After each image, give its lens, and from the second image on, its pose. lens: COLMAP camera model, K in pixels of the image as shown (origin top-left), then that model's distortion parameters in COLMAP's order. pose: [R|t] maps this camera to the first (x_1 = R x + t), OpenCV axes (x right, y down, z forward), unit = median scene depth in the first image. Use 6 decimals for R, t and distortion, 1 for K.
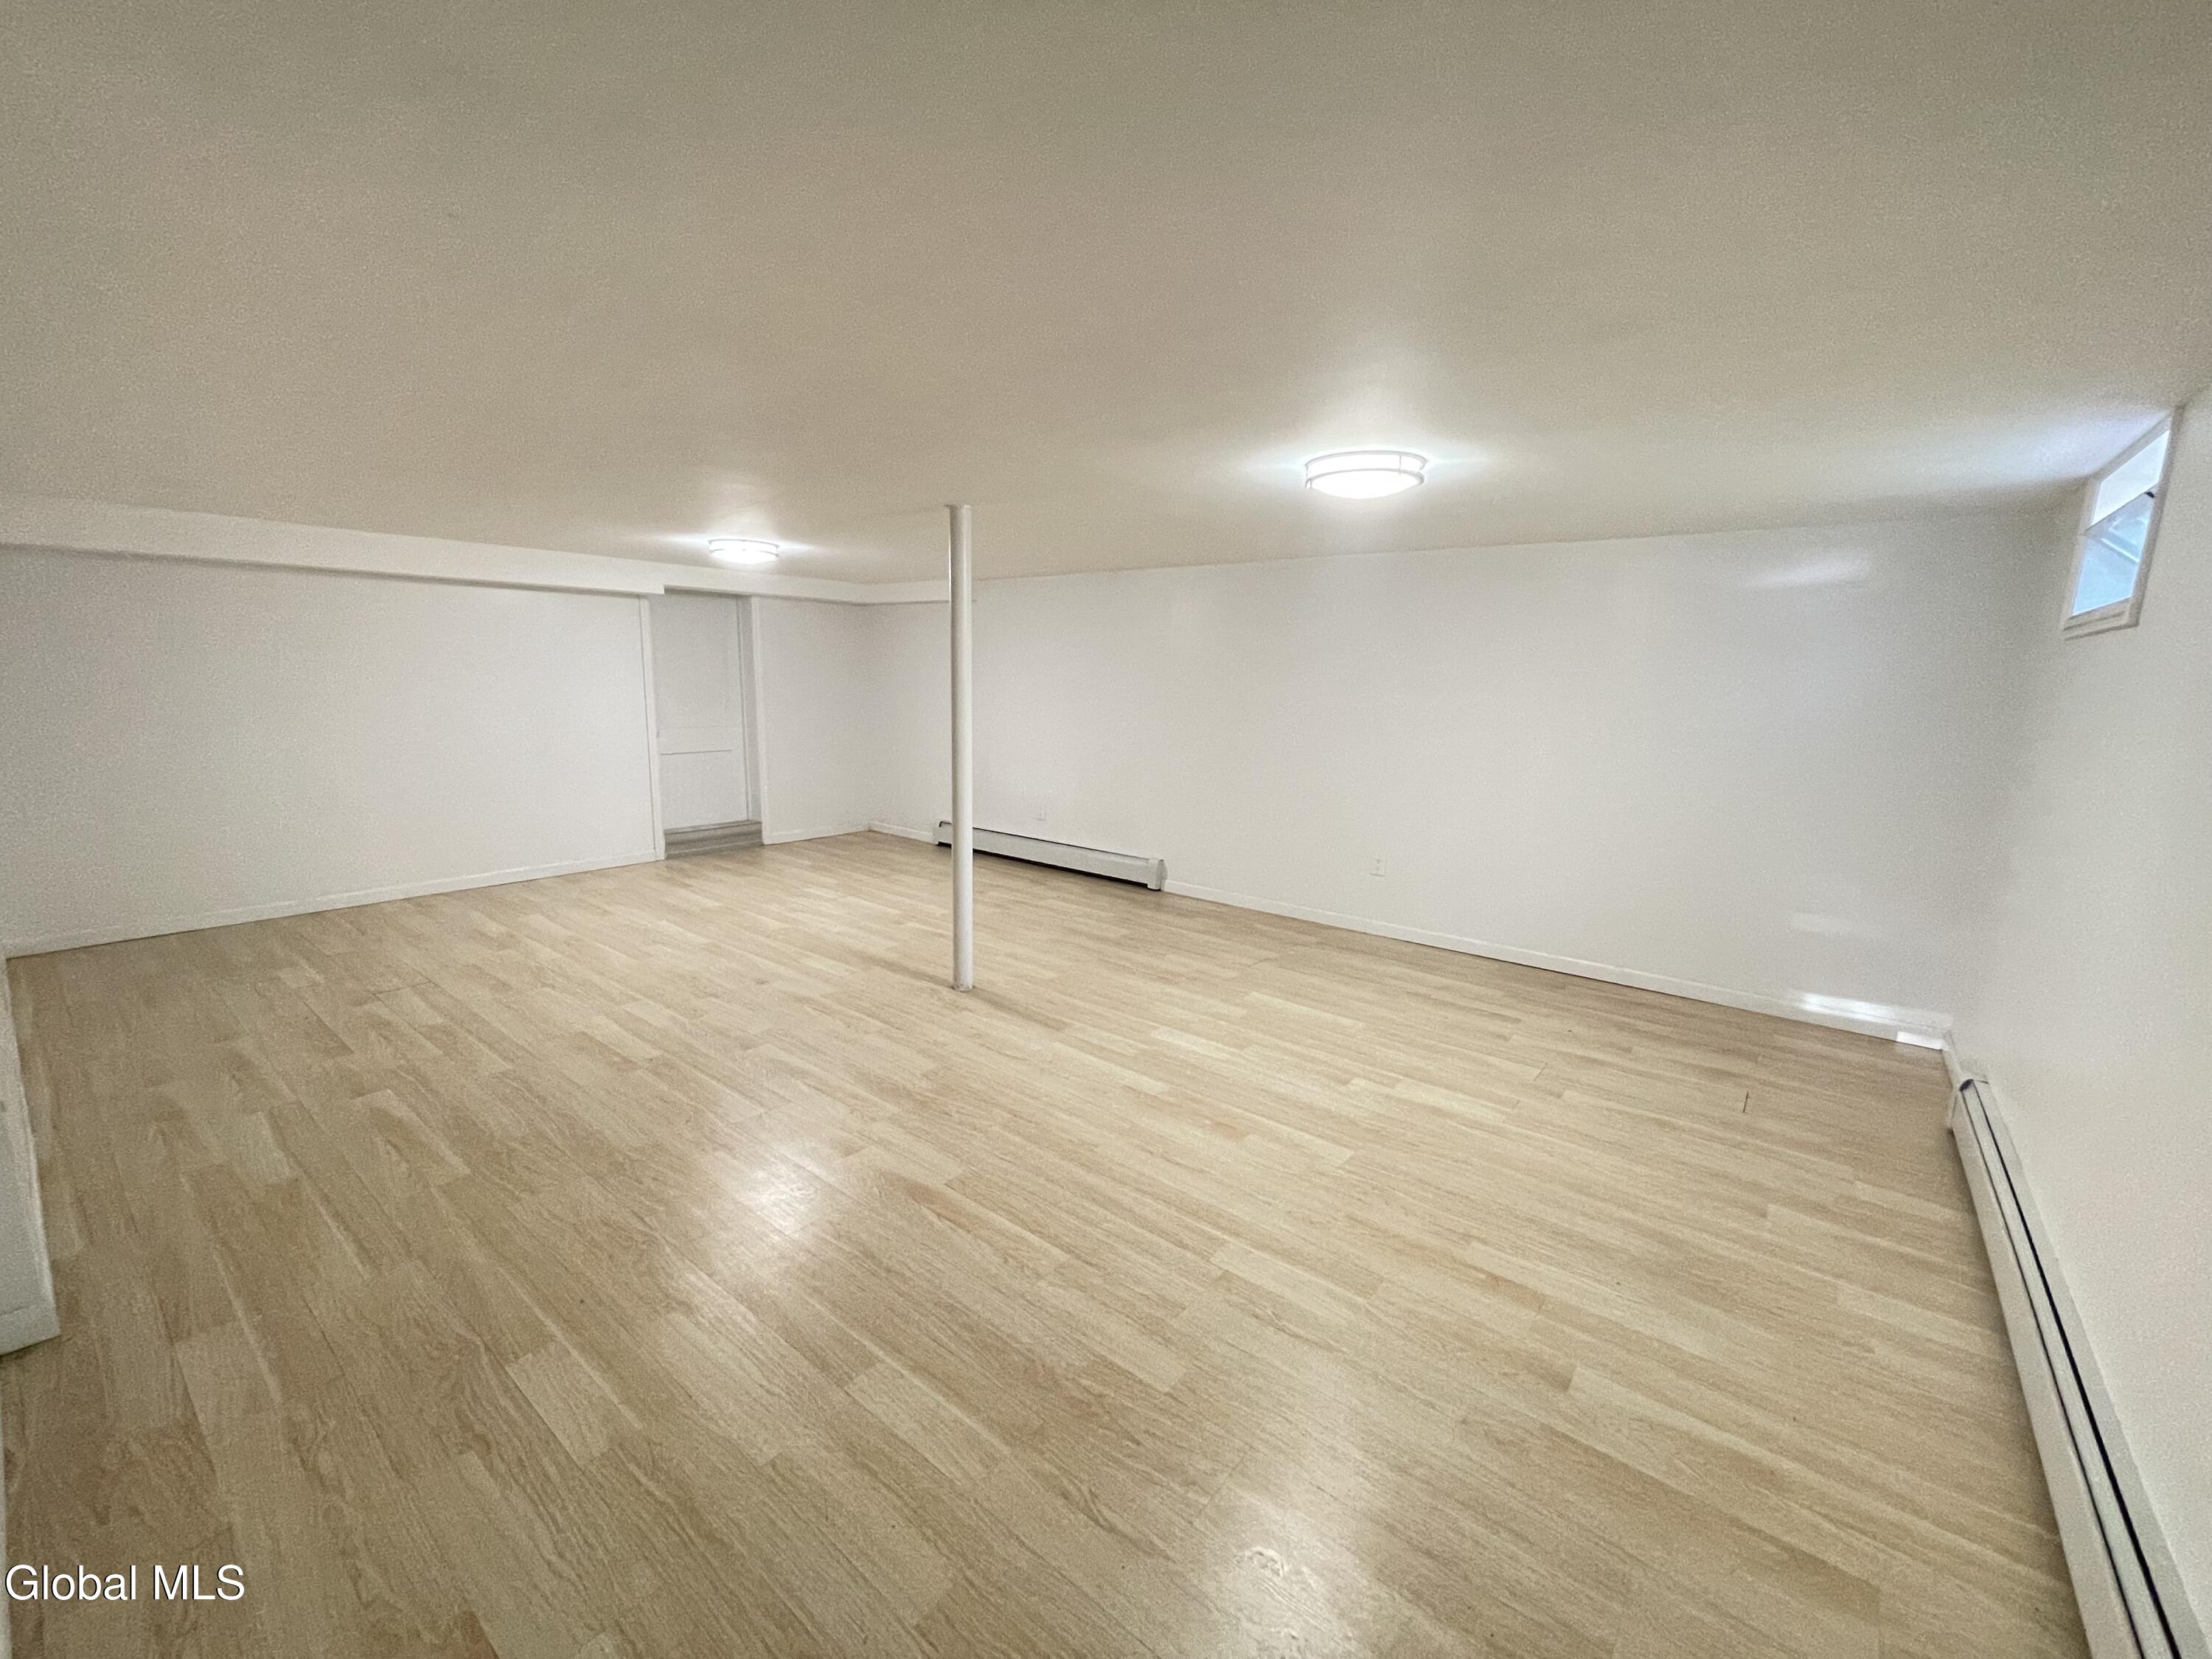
lens RADIAL K [[904.2, 0, 1106.1], [0, 904.2, 835.5], [0, 0, 1]] dist [-0.000531, 0.000022]
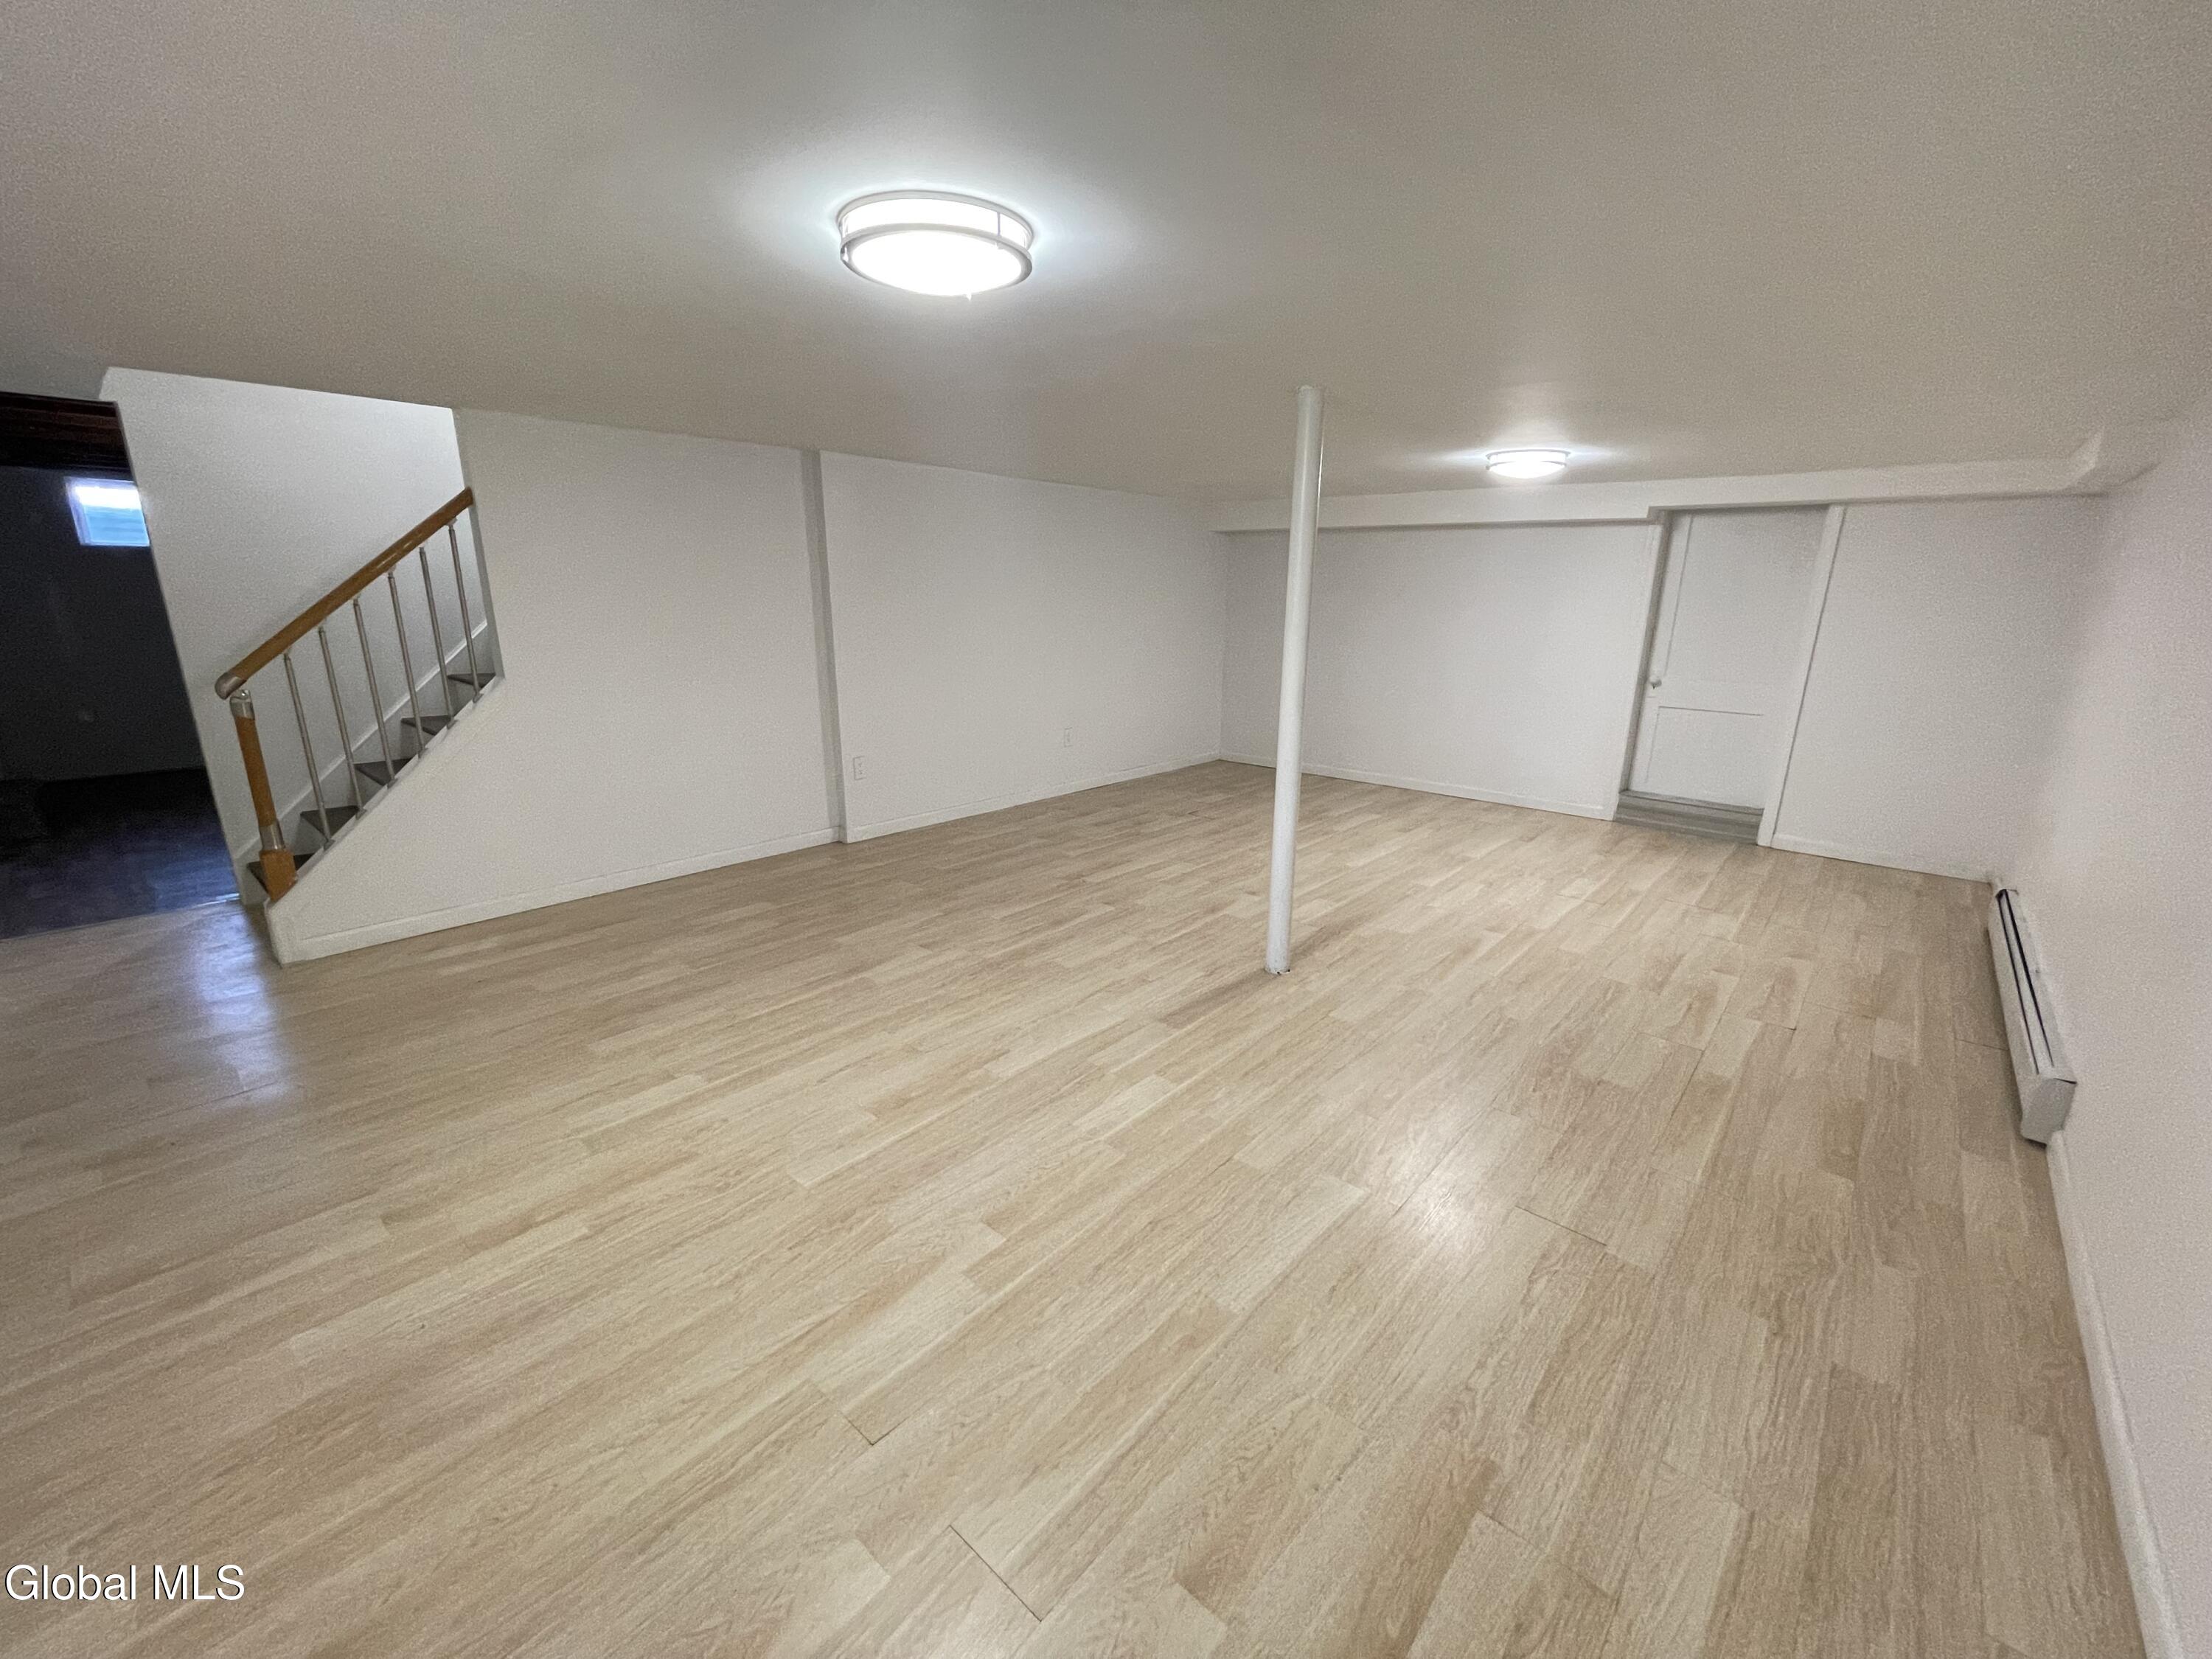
lens RADIAL K [[904.2, 0, 1106.1], [0, 904.2, 835.5], [0, 0, 1]] dist [-0.000531, 0.000022]
pose [[-0.047160, 0.245504, -0.968248, 0.765769], [-0.197077, 0.947986, 0.249966, -0.160835], [0.979253, 0.202608, 0.003676, 0.946707]]
